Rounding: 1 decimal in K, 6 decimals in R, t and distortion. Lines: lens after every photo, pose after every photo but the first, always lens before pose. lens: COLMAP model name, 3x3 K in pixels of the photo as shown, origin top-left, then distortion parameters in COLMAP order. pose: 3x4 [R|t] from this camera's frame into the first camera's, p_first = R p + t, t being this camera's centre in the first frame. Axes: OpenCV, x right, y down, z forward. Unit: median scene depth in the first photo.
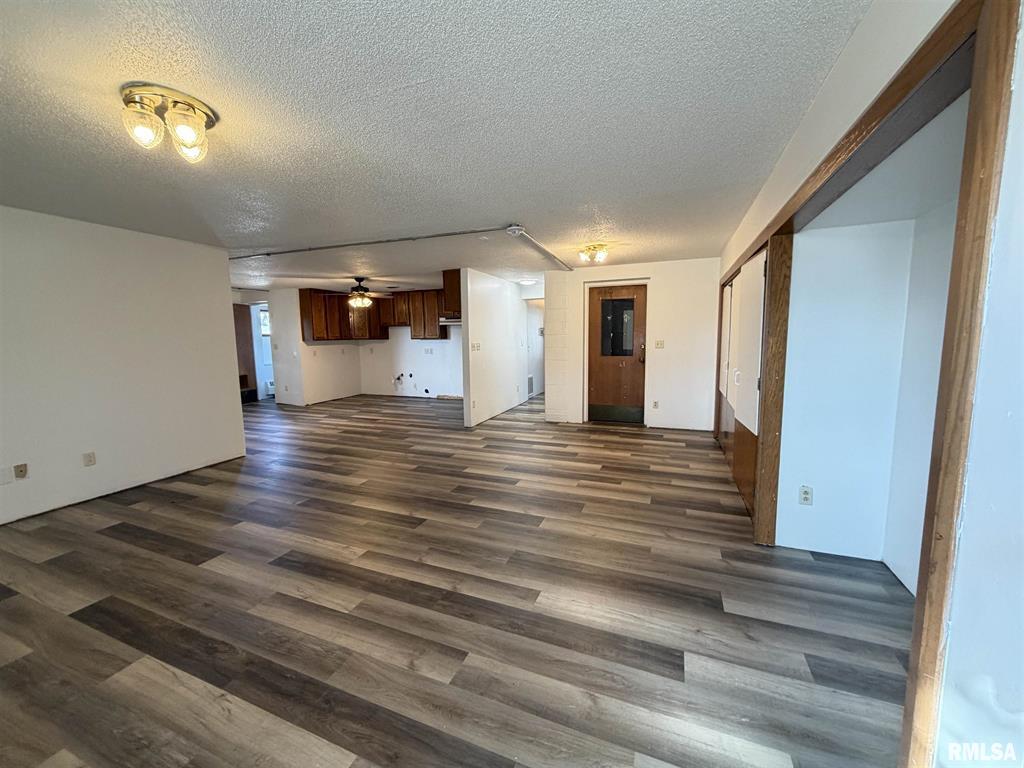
lens RADIAL K [[406.6, 0, 510.2], [0, 406.6, 382.6], [0, 0, 1]] dist [0.000643, -0.000109]
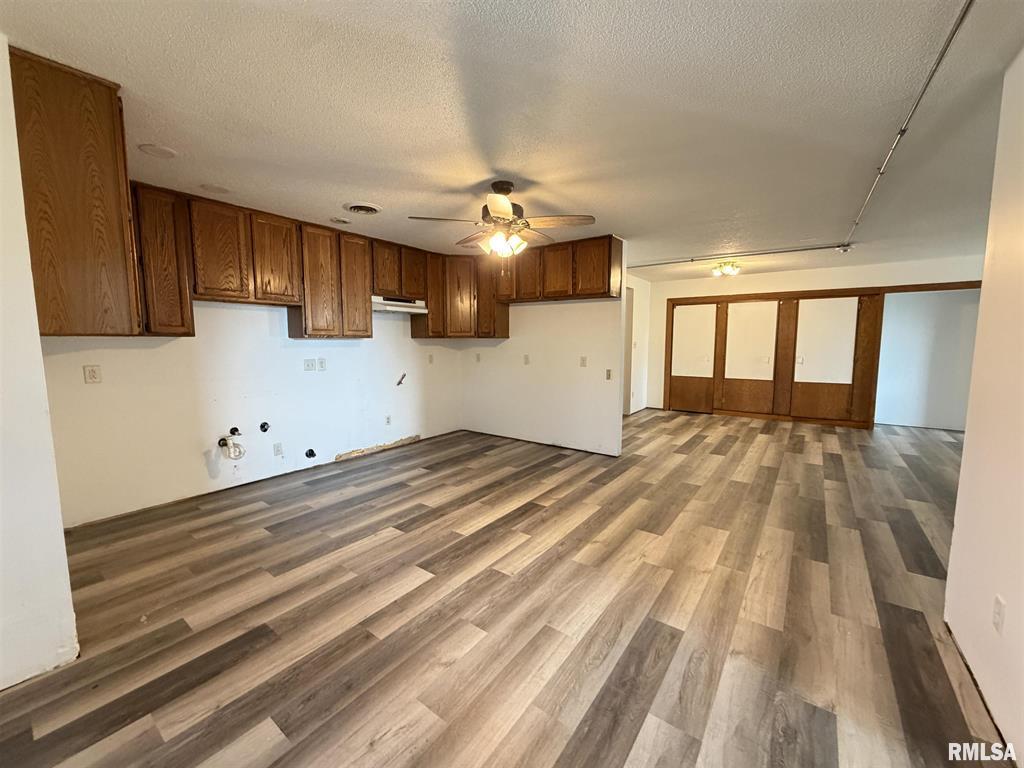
lens RADIAL K [[406.6, 0, 510.2], [0, 406.6, 382.6], [0, 0, 1]] dist [0.000643, -0.000109]
pose [[0.250720, -0.087967, 0.964055, -1.241295], [0.108501, 0.992141, 0.062312, -0.131184], [-0.961960, 0.088978, 0.258294, 1.427631]]
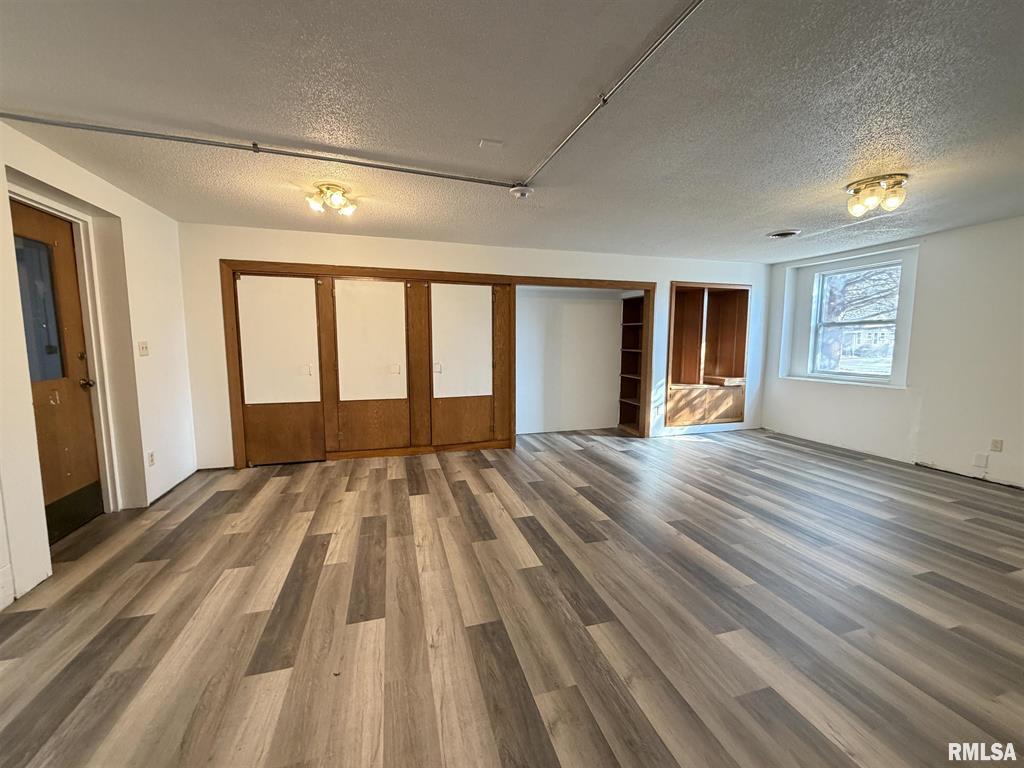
lens RADIAL K [[406.6, 0, 510.2], [0, 406.6, 382.6], [0, 0, 1]] dist [0.000643, -0.000109]
pose [[-0.624097, -0.072104, 0.778013, -0.496536], [0.092561, 0.981899, 0.165249, -0.126335], [-0.775845, 0.175145, -0.606126, 1.294661]]
